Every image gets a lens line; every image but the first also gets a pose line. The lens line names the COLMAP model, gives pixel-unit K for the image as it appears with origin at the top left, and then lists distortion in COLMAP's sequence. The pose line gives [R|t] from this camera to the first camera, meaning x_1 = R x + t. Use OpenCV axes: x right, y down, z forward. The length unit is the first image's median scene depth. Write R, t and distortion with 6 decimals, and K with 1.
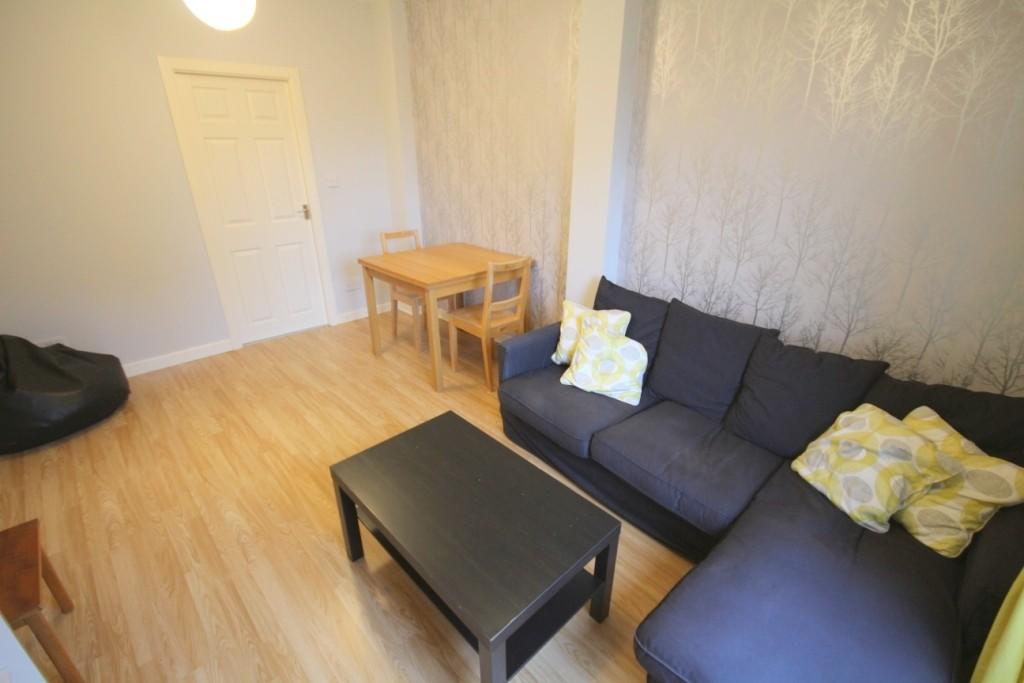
lens RADIAL K [[469.0, 0, 510.2], [0, 469.0, 349.9], [0, 0, 1]] dist [0.003589, 0.000662]
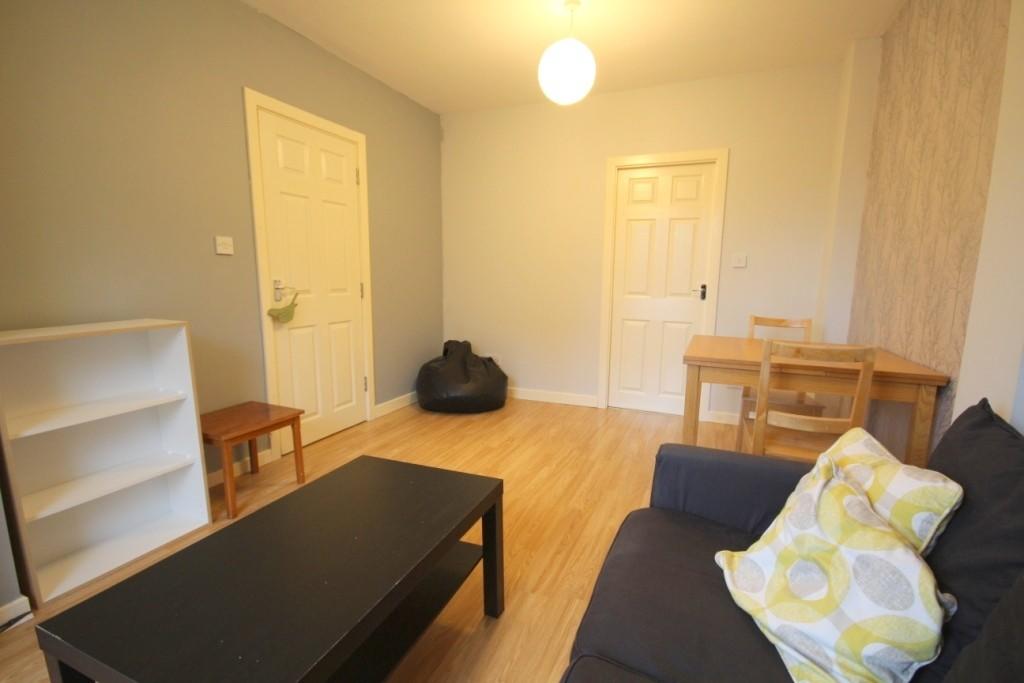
lens RADIAL K [[469.0, 0, 515.0], [0, 469.0, 339.5], [0, 0, 1]] dist [0.003589, 0.000662]
pose [[0.412869, 0.133437, -0.900963, 0.311149], [-0.391878, 0.918990, -0.043473, -0.026398], [0.822174, 0.371016, 0.431713, 0.395123]]
